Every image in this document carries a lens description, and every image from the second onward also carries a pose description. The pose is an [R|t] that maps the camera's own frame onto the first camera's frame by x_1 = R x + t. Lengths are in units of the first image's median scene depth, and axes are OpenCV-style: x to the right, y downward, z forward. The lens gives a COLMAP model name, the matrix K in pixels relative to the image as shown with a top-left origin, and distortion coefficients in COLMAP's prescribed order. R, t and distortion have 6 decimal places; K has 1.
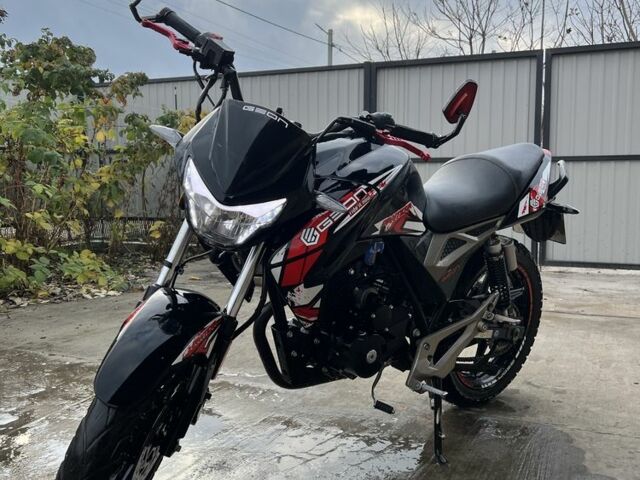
lens RADIAL K [[675.3, 0, 317.9], [0, 675.3, 239.1], [0, 0, 1]] dist [0.085057, 0.000000]
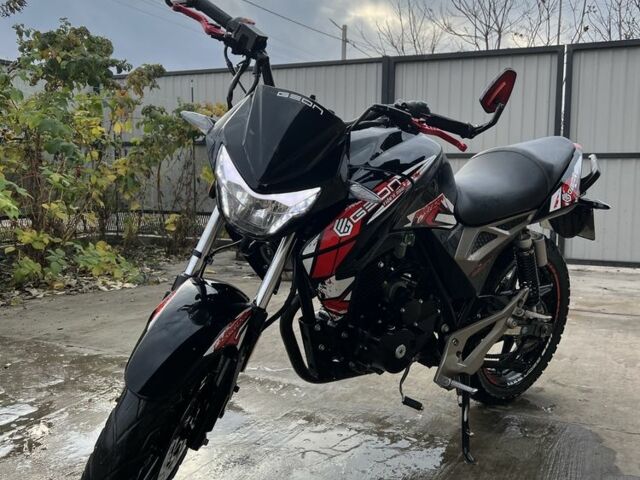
lens RADIAL K [[675.3, 0, 323.1], [0, 675.3, 238.1], [0, 0, 1]] dist [0.085057, 0.000000]
pose [[0.999905, 0.012364, -0.006015, -0.025368], [-0.012343, 0.999918, 0.003448, 0.006620], [0.006058, -0.003374, 0.999976, 0.017940]]
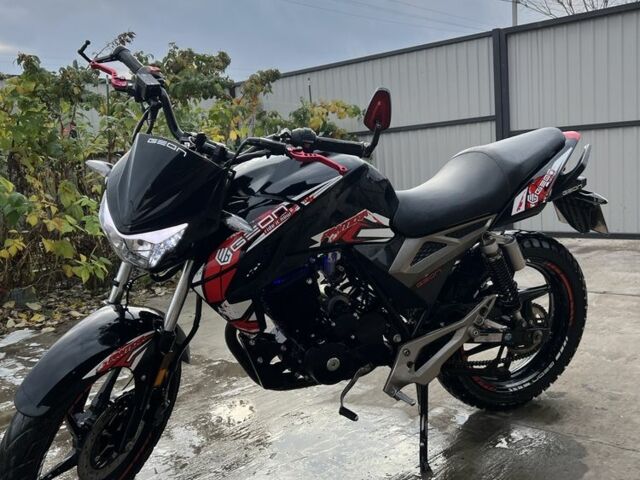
lens RADIAL K [[675.3, 0, 321.7], [0, 675.3, 242.9], [0, 0, 1]] dist [0.085057, 0.000000]
pose [[0.951022, -0.031010, -0.307564, 0.332991], [0.045975, 0.998079, 0.041528, -0.044644], [0.305686, -0.053635, 0.950621, 0.035247]]
